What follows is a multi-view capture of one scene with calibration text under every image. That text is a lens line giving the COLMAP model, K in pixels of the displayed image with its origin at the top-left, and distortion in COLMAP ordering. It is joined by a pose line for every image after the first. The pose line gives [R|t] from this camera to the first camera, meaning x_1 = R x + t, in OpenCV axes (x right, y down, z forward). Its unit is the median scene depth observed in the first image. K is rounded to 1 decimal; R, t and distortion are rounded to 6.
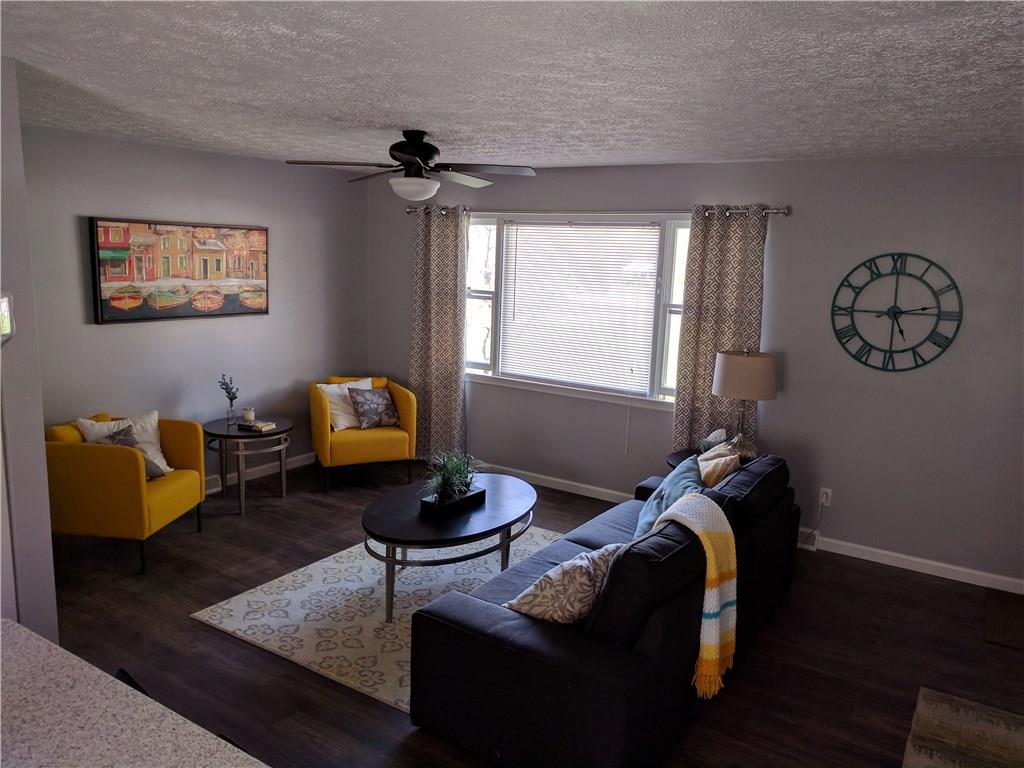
lens RADIAL K [[773.5, 0, 511.9], [0, 773.5, 385.6], [0, 0, 1]] dist [-0.002325, 0.009351]
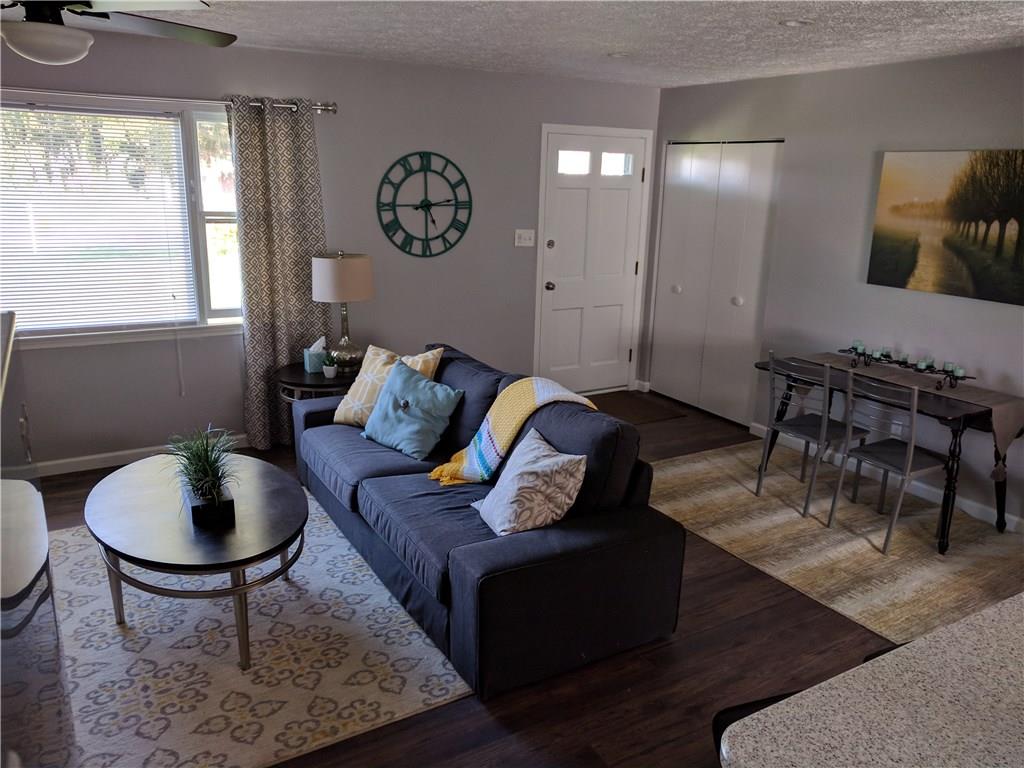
lens RADIAL K [[773.5, 0, 512.1], [0, 773.5, 391.0], [0, 0, 1]] dist [-0.002325, 0.009351]
pose [[0.442848, -0.261822, 0.857517, -0.488354], [0.146433, 0.964692, 0.218923, -0.058054], [-0.884558, 0.028620, 0.465551, 0.342103]]
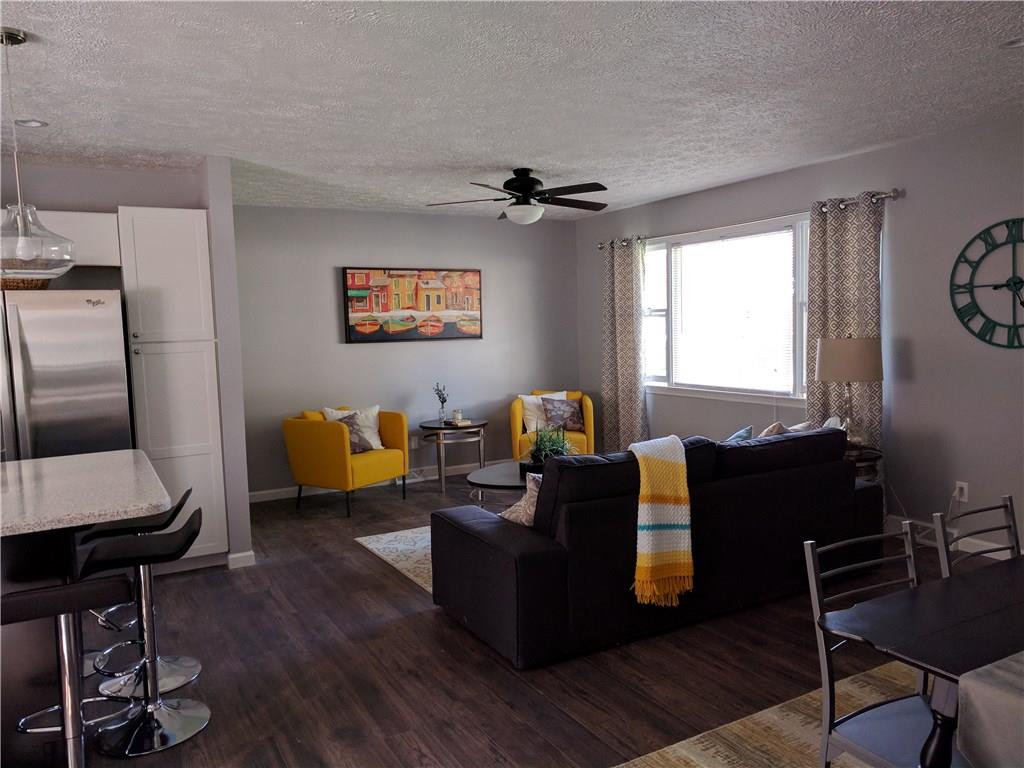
lens RADIAL K [[773.5, 0, 511.2], [0, 773.5, 380.9], [0, 0, 1]] dist [-0.002325, 0.009351]
pose [[0.883046, -0.026169, -0.468556, 0.377520], [-0.022949, 0.994841, -0.098814, 0.119739], [0.468724, 0.098010, 0.877890, -0.072682]]
